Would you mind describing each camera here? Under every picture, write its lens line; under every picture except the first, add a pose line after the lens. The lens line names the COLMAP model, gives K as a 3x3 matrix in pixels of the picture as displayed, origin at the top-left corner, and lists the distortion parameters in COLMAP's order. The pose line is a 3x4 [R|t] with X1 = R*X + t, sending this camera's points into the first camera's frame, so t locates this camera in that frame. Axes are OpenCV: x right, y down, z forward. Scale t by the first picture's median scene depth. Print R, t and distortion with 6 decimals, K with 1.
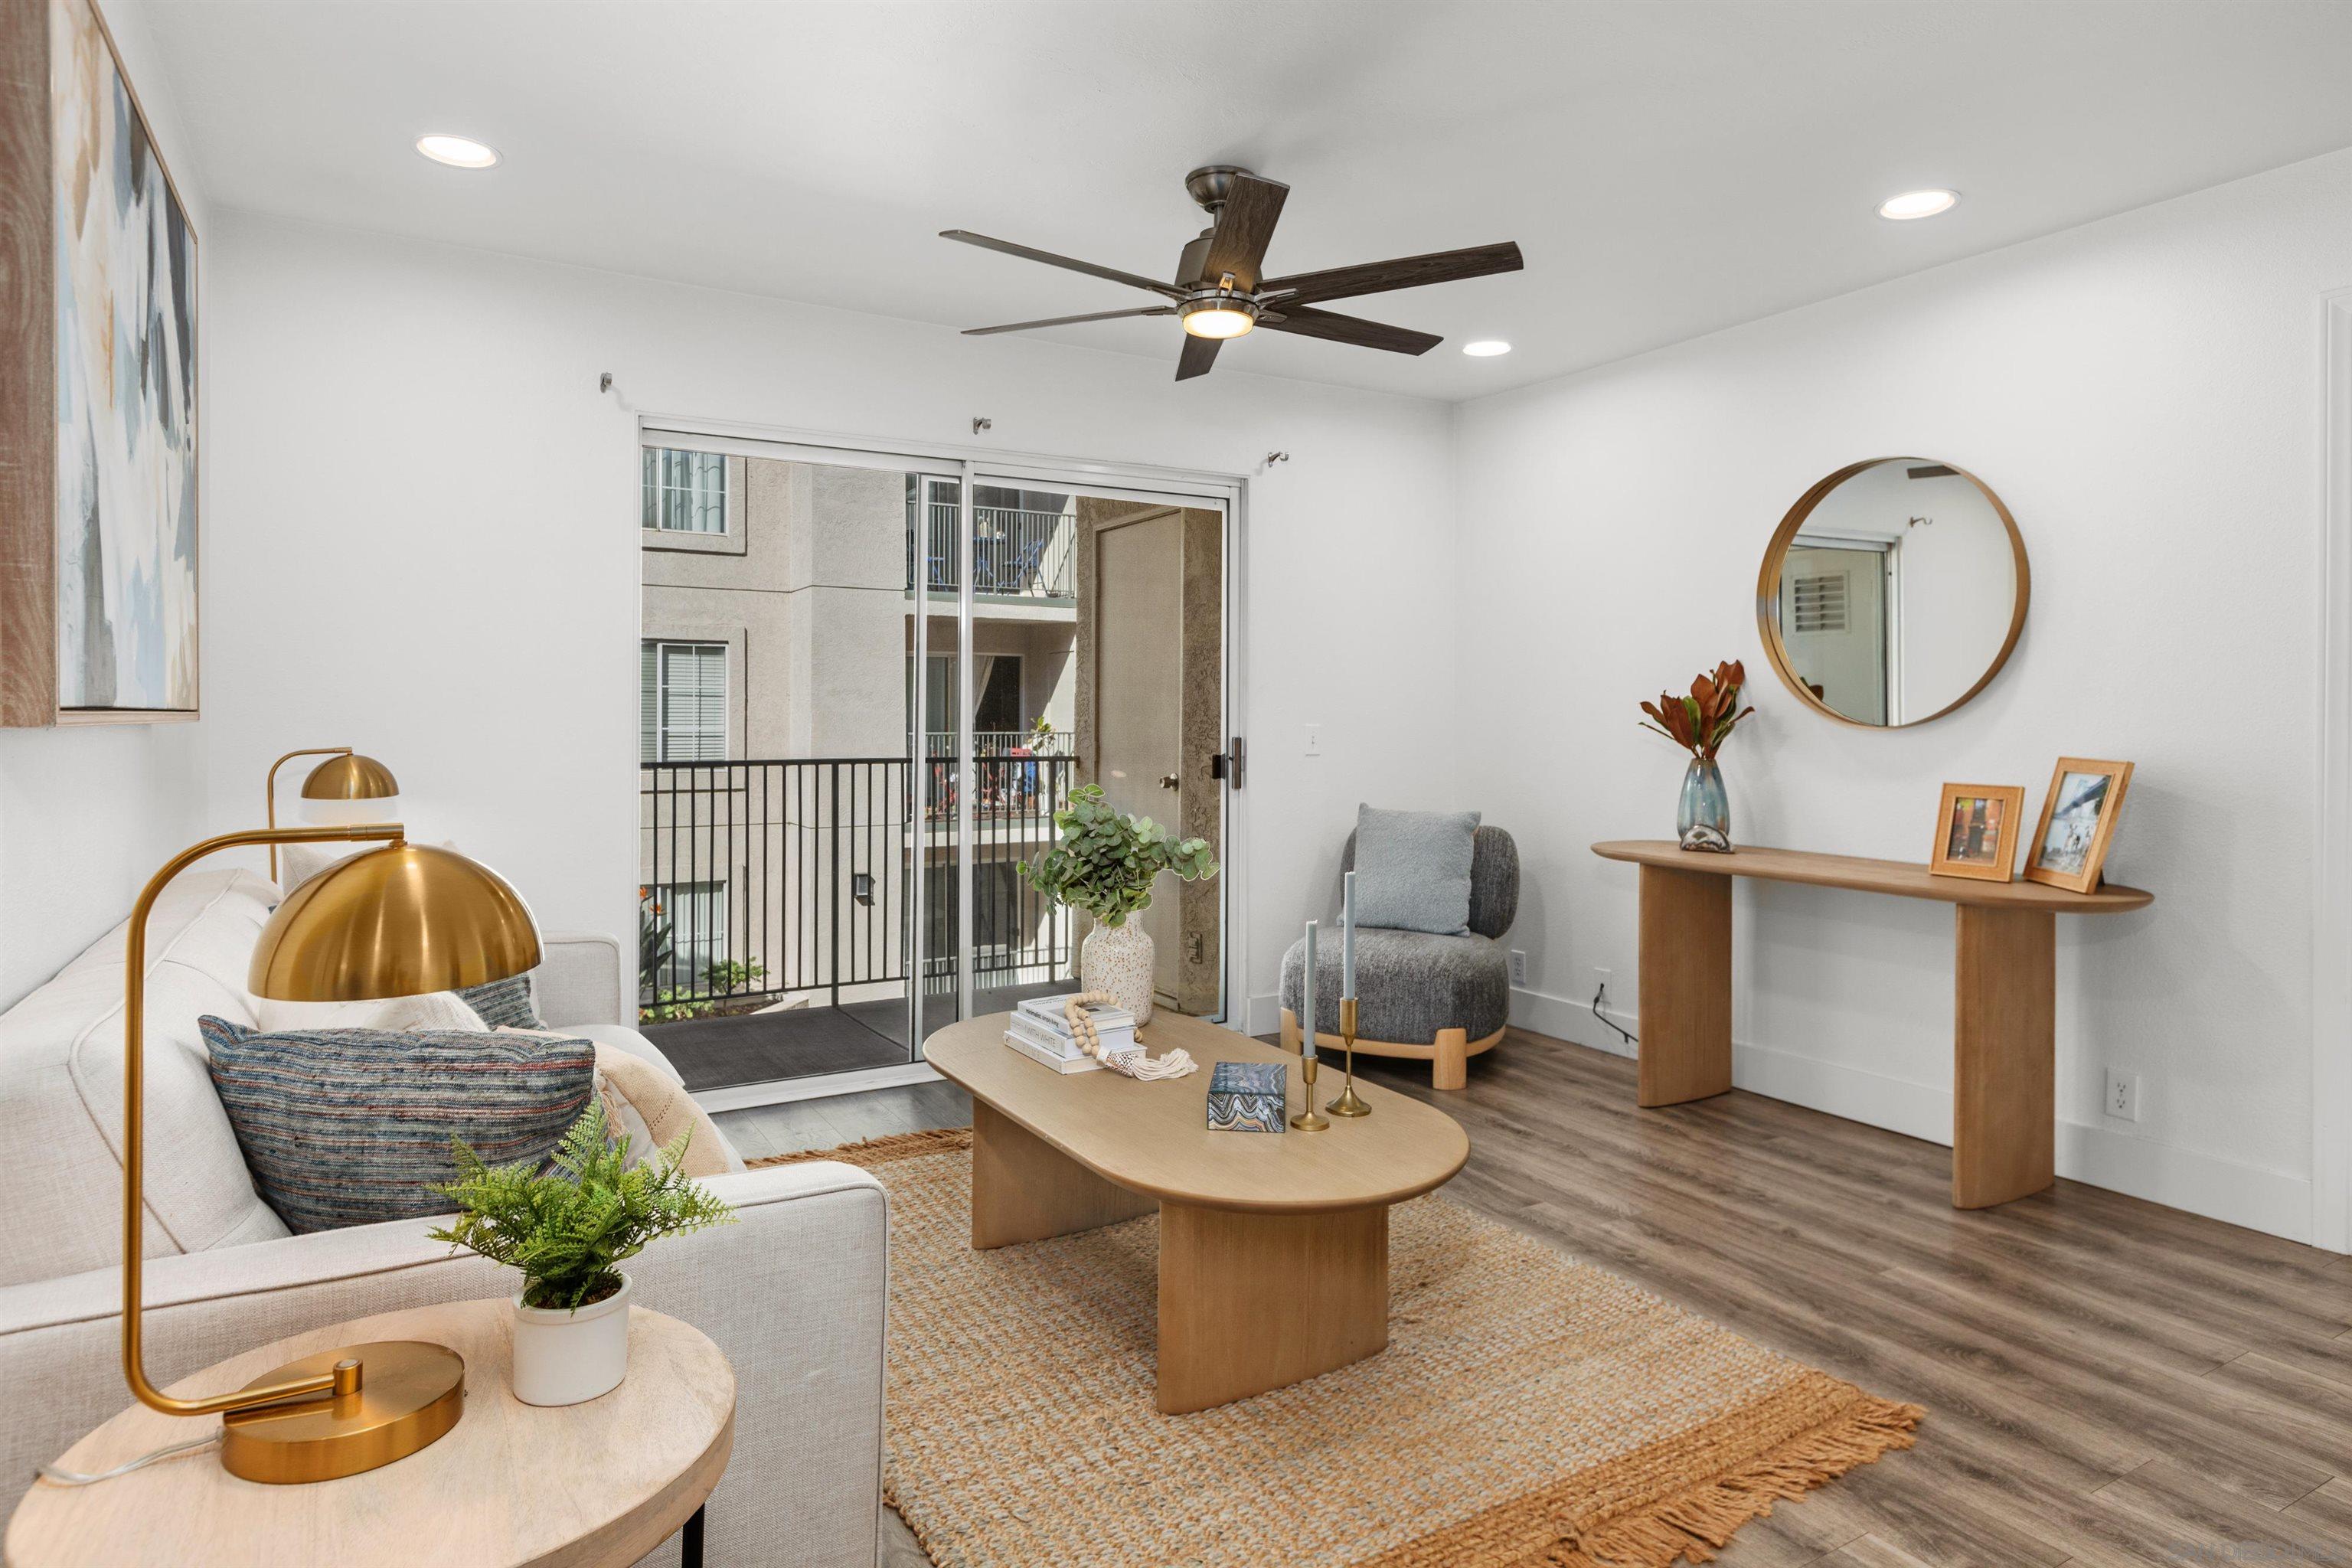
lens RADIAL K [[1275.6, 0, 1162.7], [0, 1275.6, 726.6], [0, 0, 1]] dist [0.005442, 0.002143]
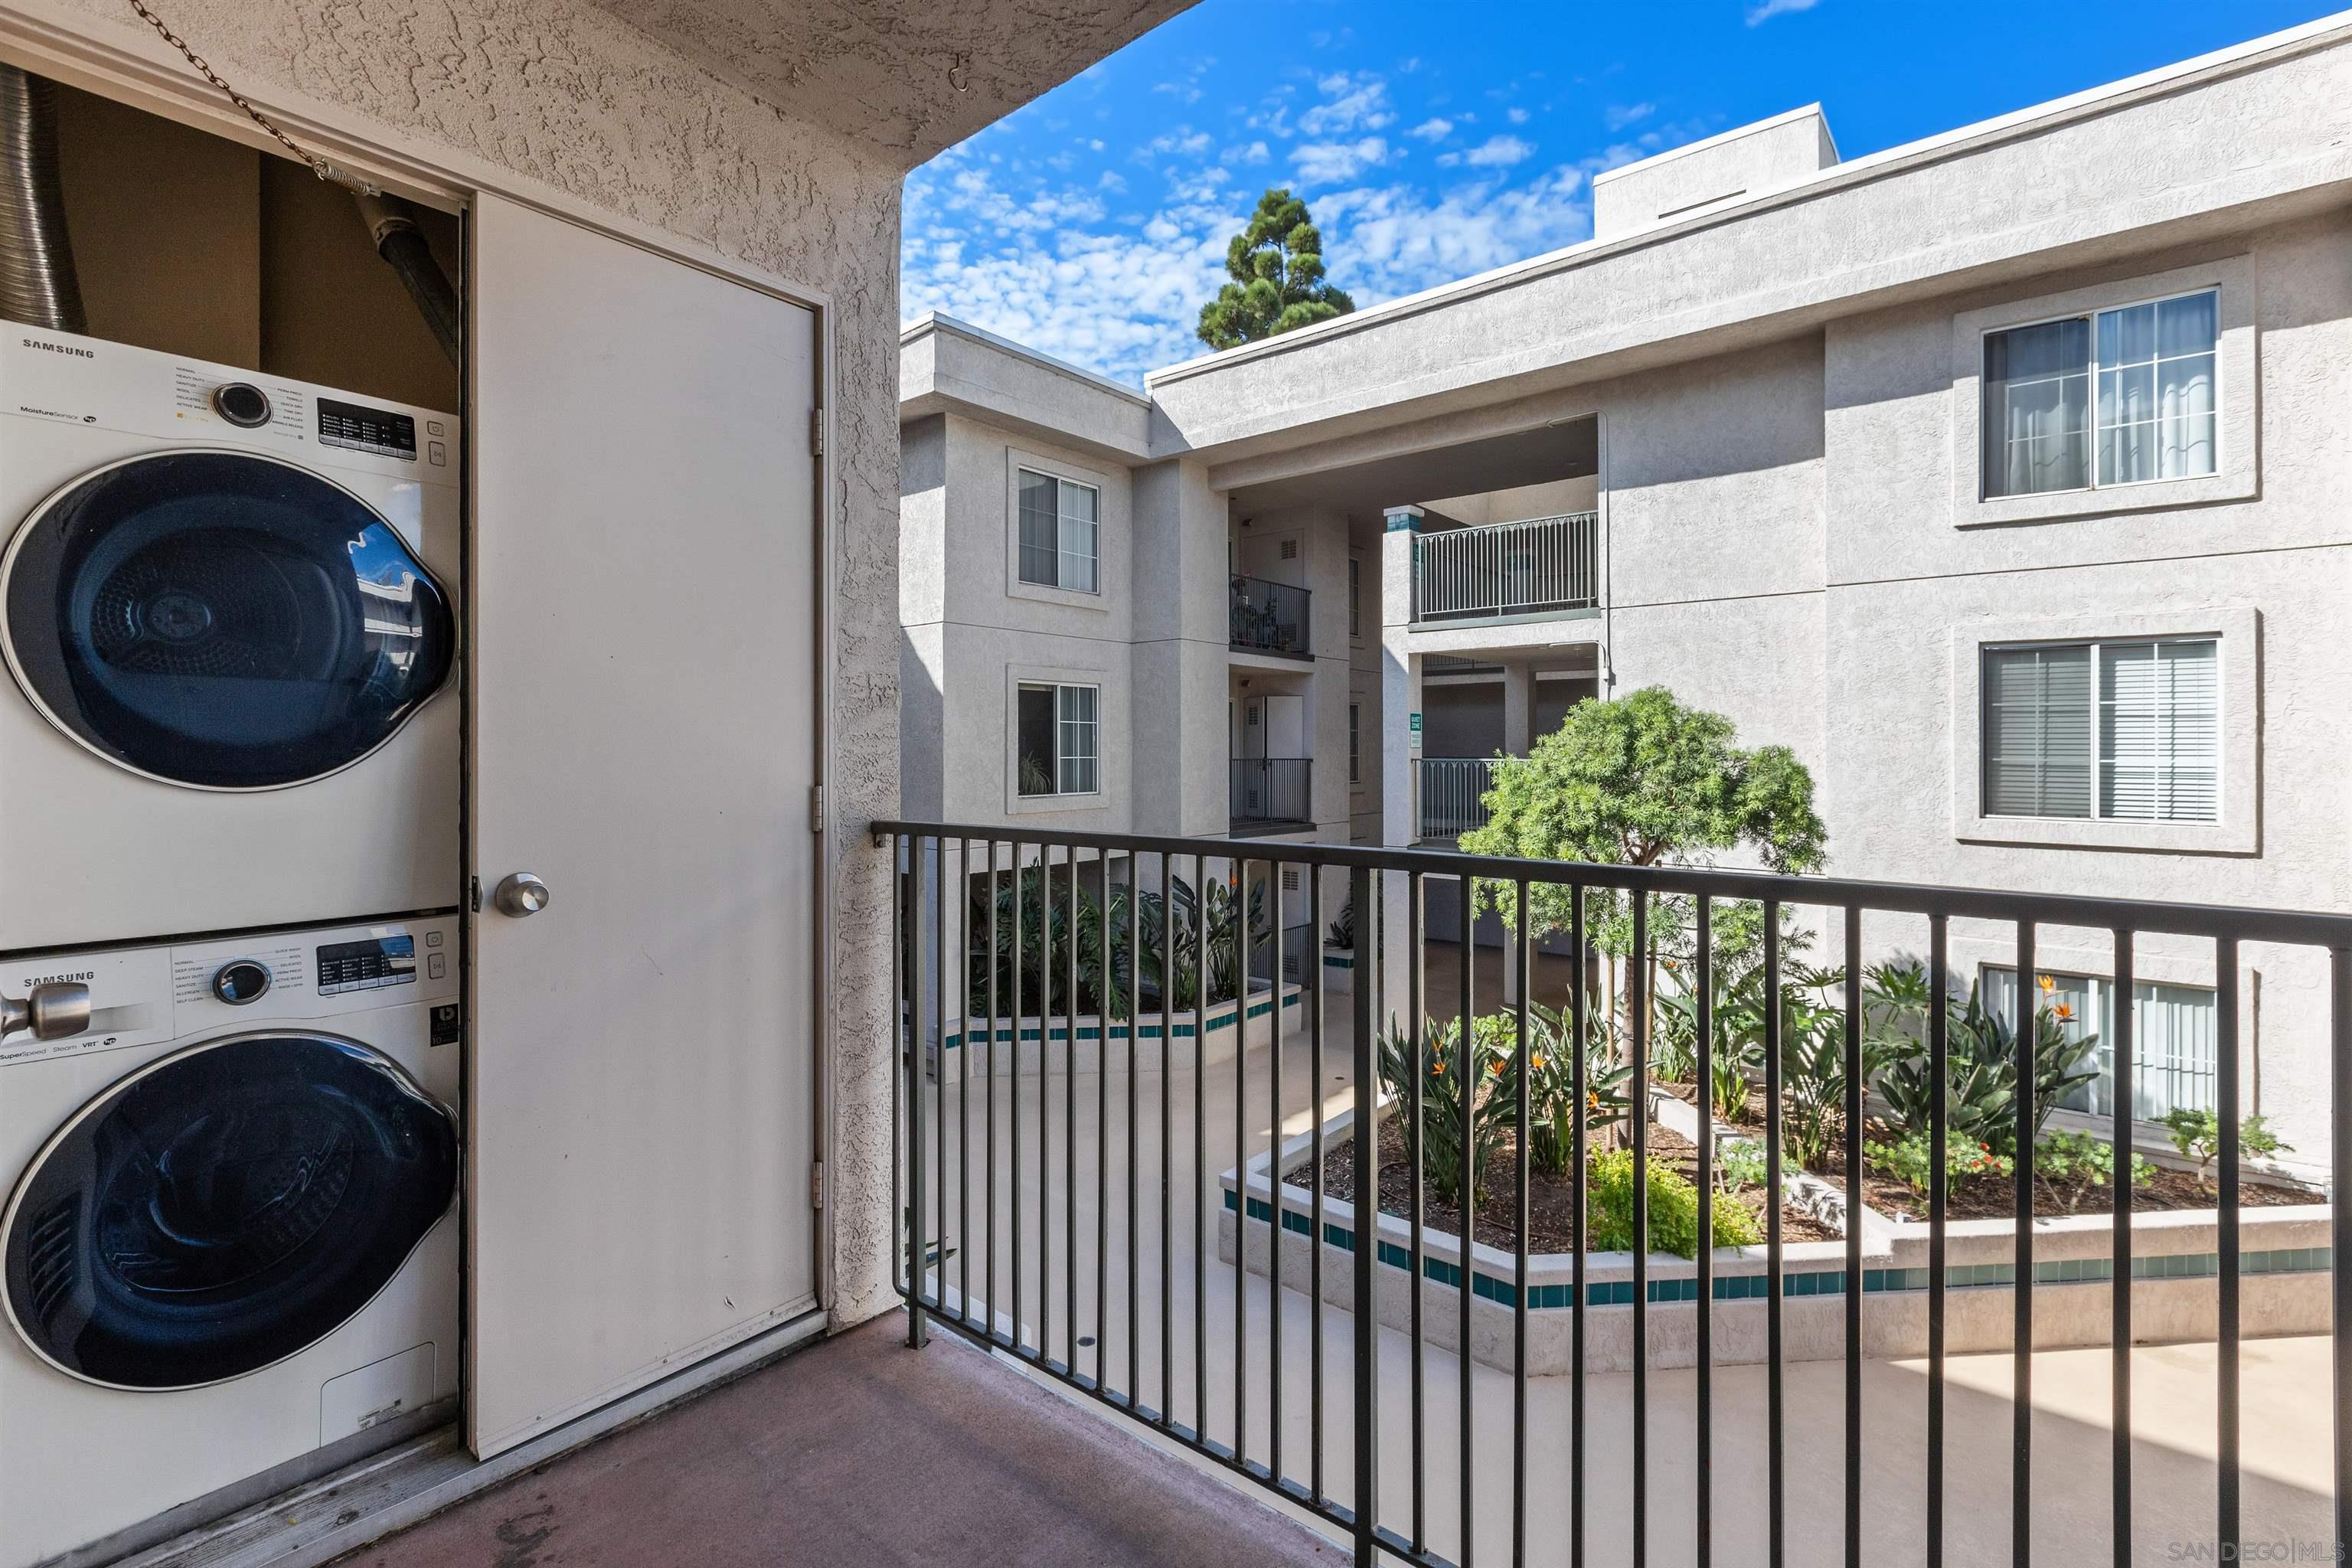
lens RADIAL K [[1072.8, 0, 1228.3], [0, 1072.8, 745.6], [0, 0, 1]] dist [0.003421, -0.001019]
pose [[0.357120, -0.000102, -0.934059, 0.004007], [-0.006114, 0.999978, -0.002447, -0.010114], [0.934039, 0.006584, 0.357111, 1.139744]]
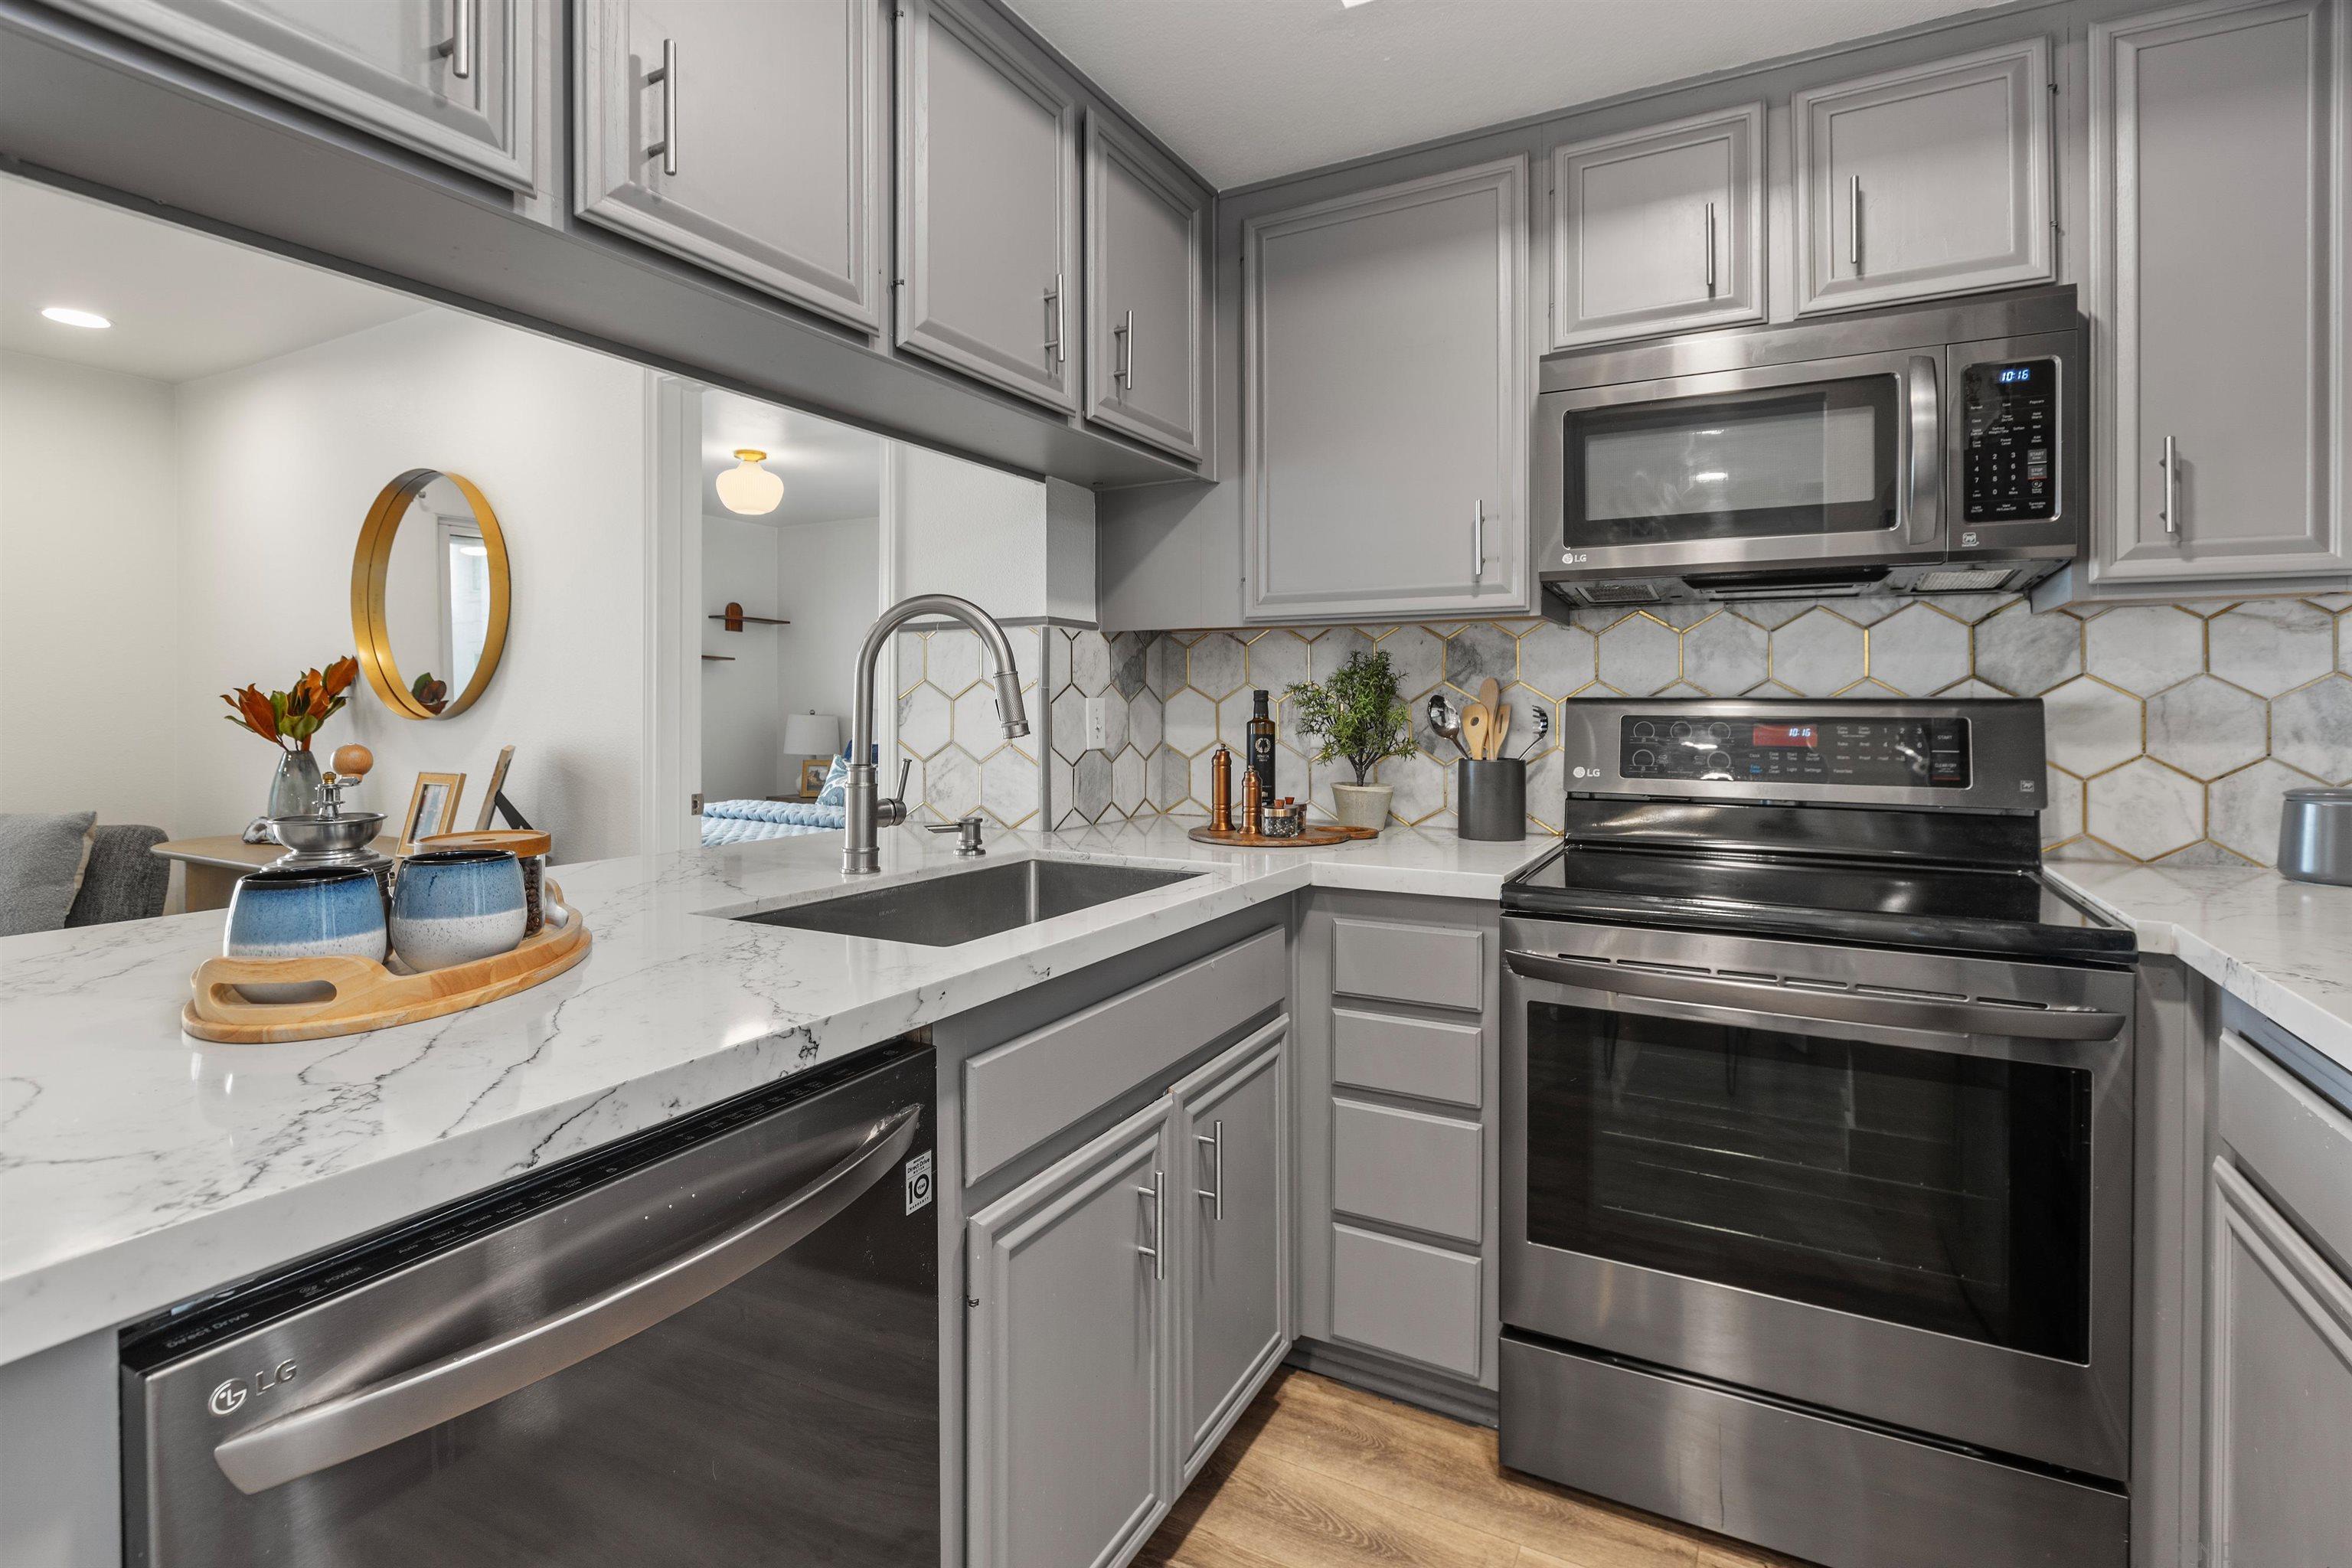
lens RADIAL K [[1092.8, 0, 1168.9], [0, 1092.8, 696.3], [0, 0, 1]] dist [-0.002474, -0.002972]
pose [[0.849506, -0.006840, 0.527535, 0.557541], [0.009666, 0.999950, -0.002601, -0.009341], [-0.527491, 0.007309, 0.849529, -0.113357]]
